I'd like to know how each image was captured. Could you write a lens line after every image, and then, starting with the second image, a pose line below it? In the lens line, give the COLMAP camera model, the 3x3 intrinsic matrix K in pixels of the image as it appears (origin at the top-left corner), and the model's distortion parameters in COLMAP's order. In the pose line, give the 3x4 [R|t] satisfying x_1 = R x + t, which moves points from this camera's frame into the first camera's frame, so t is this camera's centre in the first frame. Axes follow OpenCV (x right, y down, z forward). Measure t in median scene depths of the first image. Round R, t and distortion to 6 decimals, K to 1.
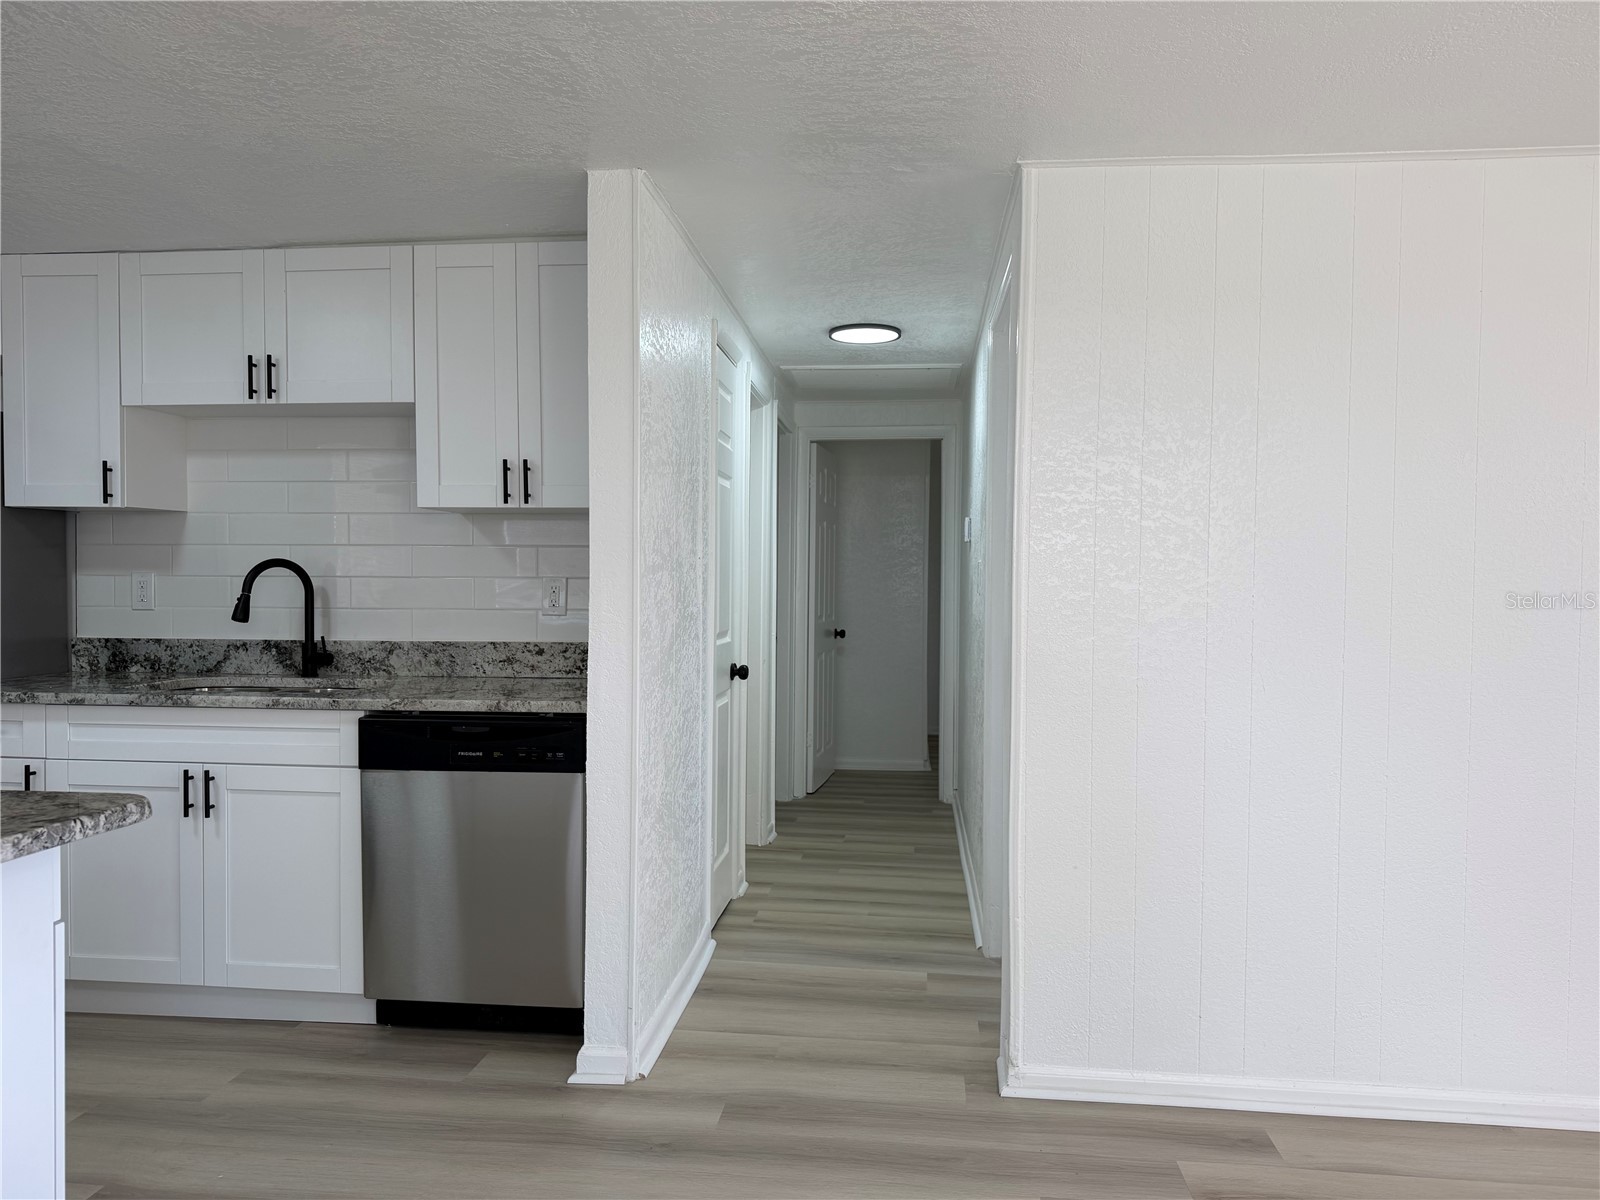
lens RADIAL K [[1120.0, 0, 792.2], [0, 1120.0, 597.2], [0, 0, 1]] dist [0.068134, -0.106036]
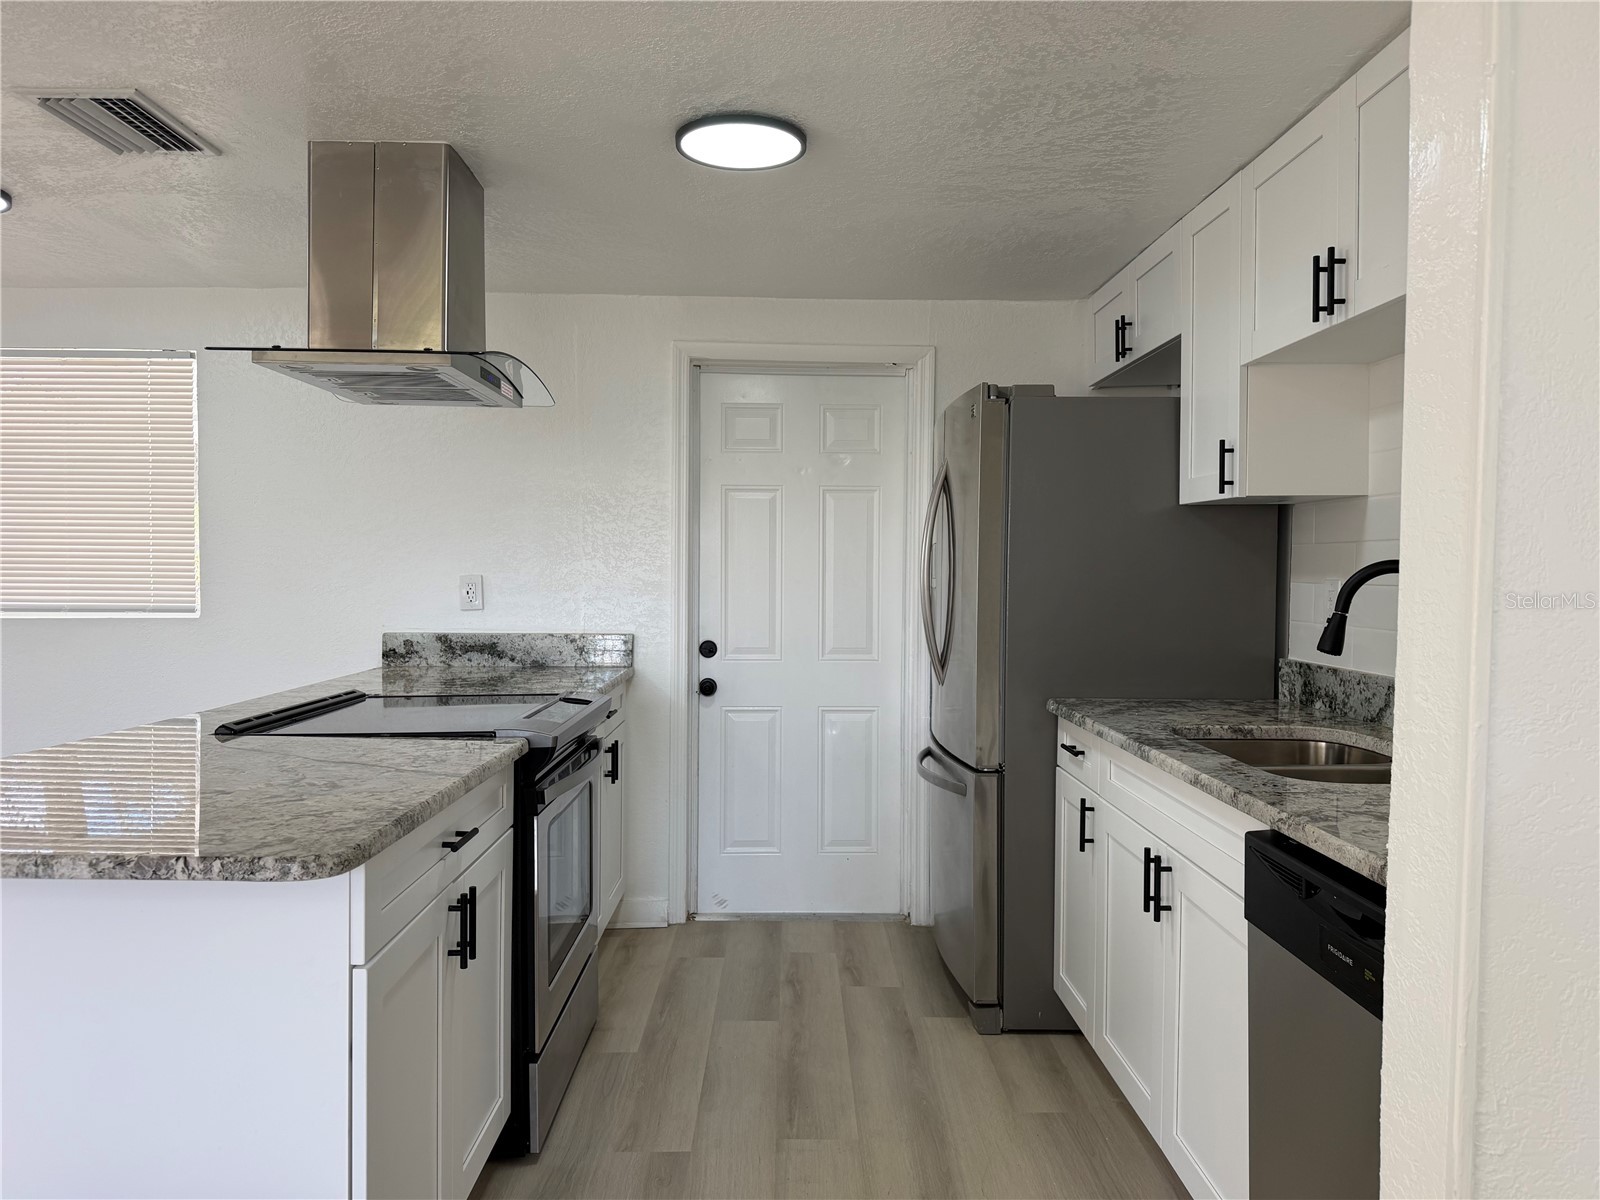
lens RADIAL K [[1120.0, 0, 792.2], [0, 1120.0, 597.2], [0, 0, 1]] dist [0.068134, -0.106036]
pose [[0.115933, 0.020032, -0.993055, 0.143215], [-0.018397, 0.999668, 0.018018, -0.017880], [0.993087, 0.016181, 0.116263, 0.580330]]
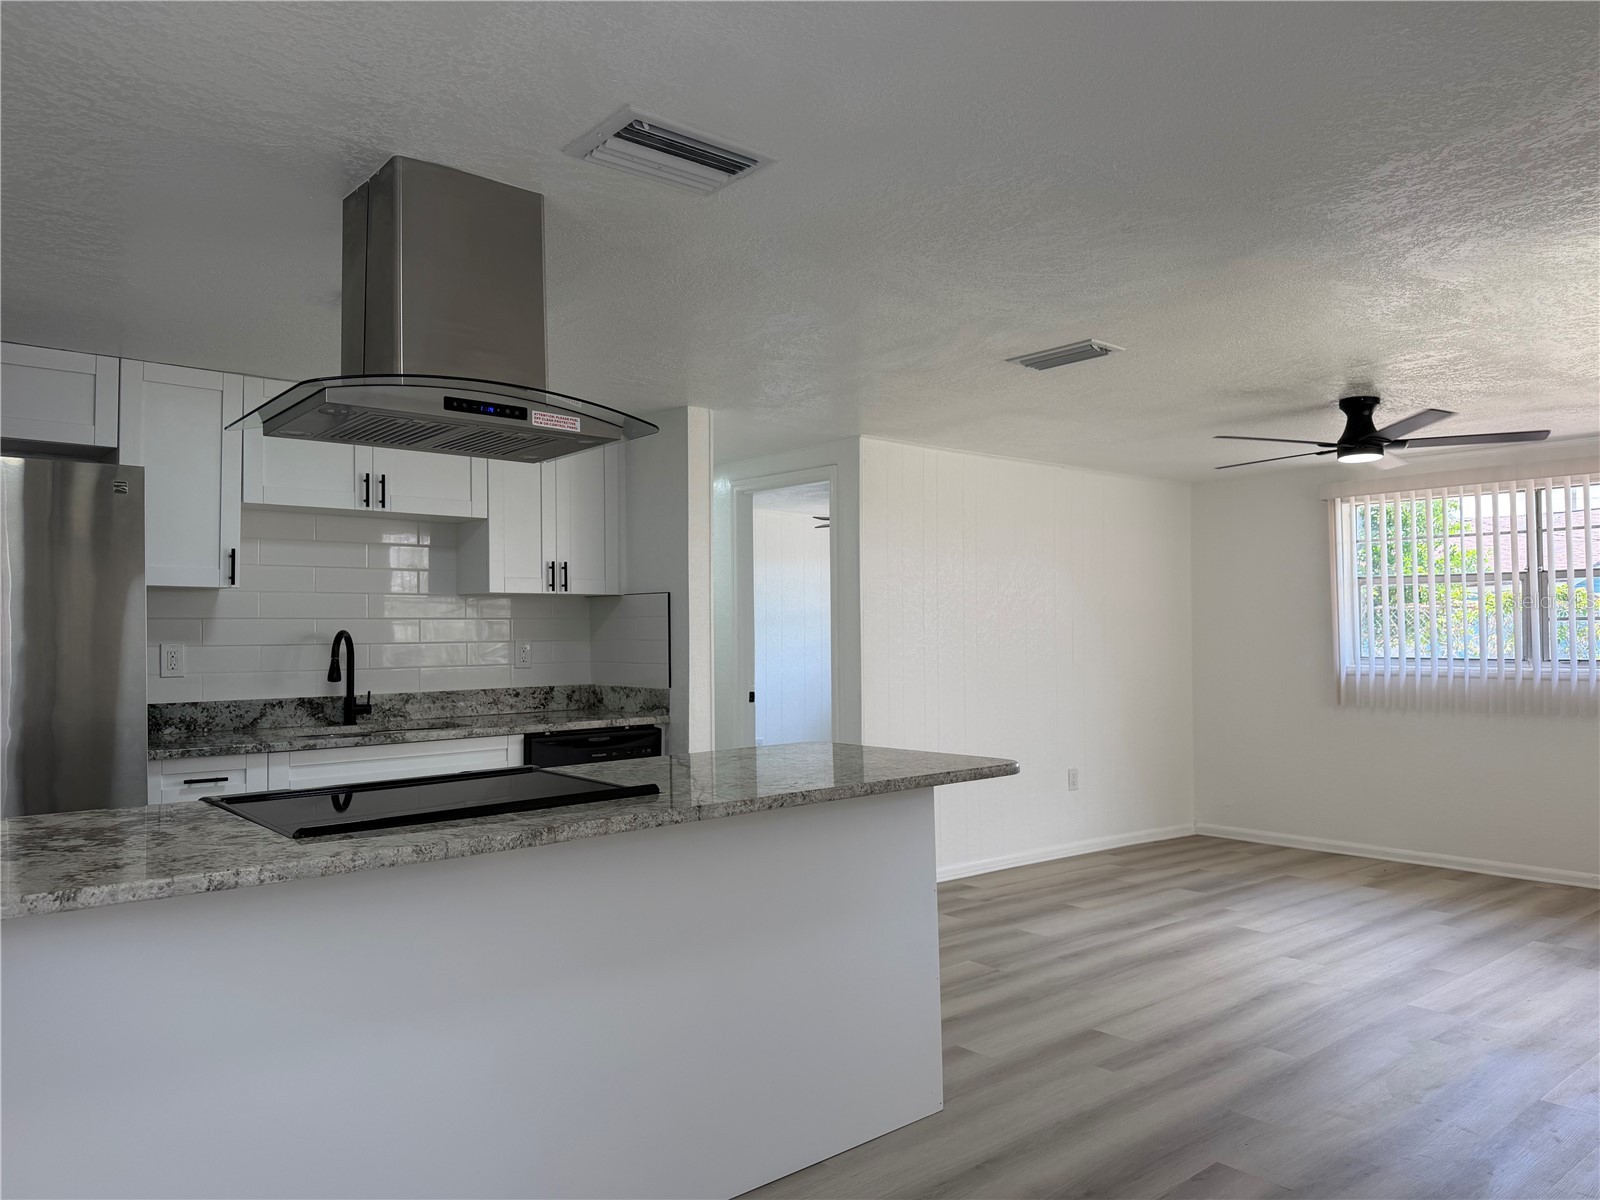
lens RADIAL K [[1120.0, 0, 792.2], [0, 1120.0, 597.2], [0, 0, 1]] dist [0.068134, -0.106036]
pose [[0.690492, 0.011175, 0.723254, -1.004376], [0.023680, 0.998996, -0.038042, -0.011201], [-0.722952, 0.043395, 0.689534, -0.219134]]
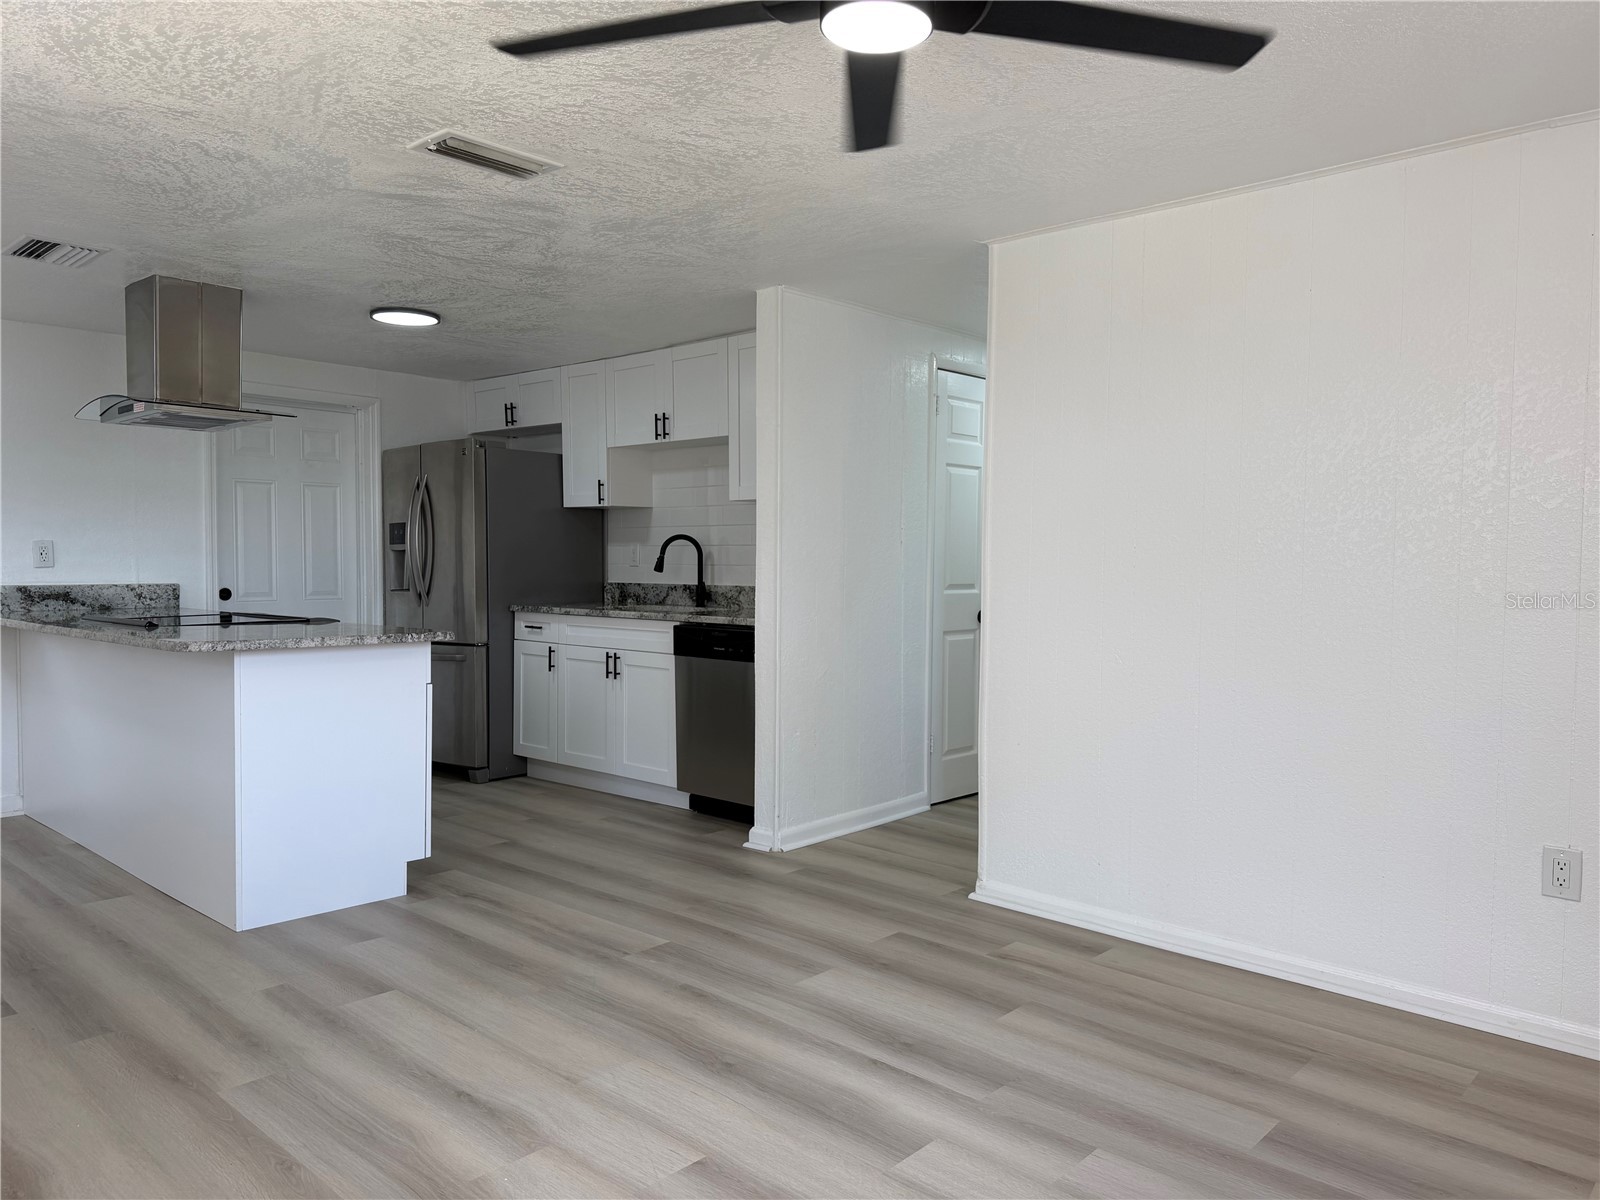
lens RADIAL K [[1111.3, 0, 800.0], [0, 1111.3, 600.0], [0, 0, 1]] dist [0.075818, -0.087048]
pose [[0.805242, 0.018828, -0.592647, 0.642855], [-0.006704, 0.999721, 0.022652, 0.023557], [0.592908, -0.014267, 0.805144, -0.203103]]
